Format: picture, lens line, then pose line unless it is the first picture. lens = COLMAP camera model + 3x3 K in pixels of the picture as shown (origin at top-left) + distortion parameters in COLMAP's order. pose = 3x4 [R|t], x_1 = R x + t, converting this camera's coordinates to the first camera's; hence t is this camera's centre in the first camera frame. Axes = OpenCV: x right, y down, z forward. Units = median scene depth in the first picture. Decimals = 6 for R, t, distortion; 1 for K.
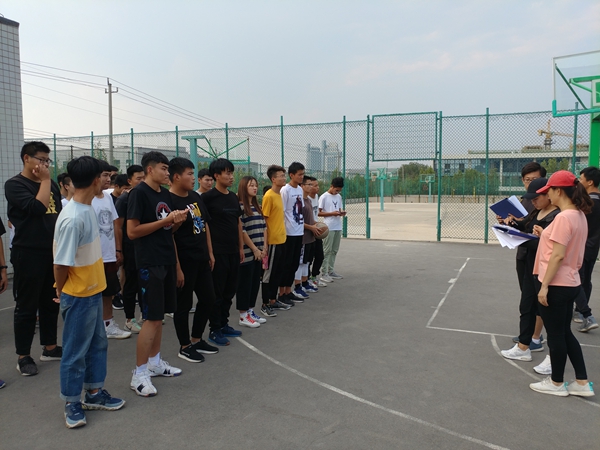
lens RADIAL K [[515.5, 0, 300.0], [0, 515.5, 225.0], [0, 0, 1]] dist [0.055794, -0.234922]
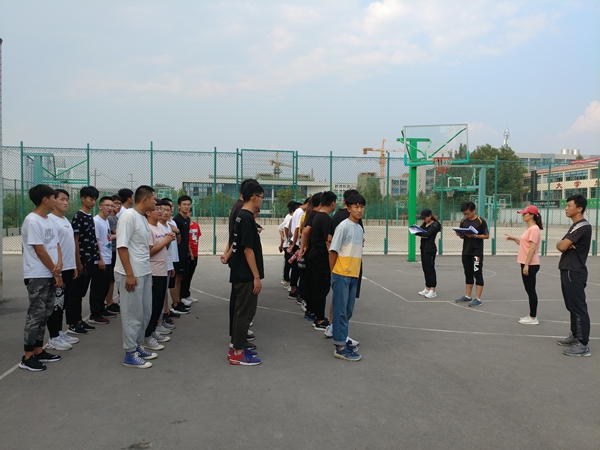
lens RADIAL K [[515.5, 0, 300.0], [0, 515.5, 225.0], [0, 0, 1]] dist [0.055794, -0.234922]
pose [[0.874648, 0.007049, 0.484708, -0.302409], [0.013153, 0.999181, -0.038266, 0.006640], [-0.484580, 0.039845, 0.873839, -0.080243]]
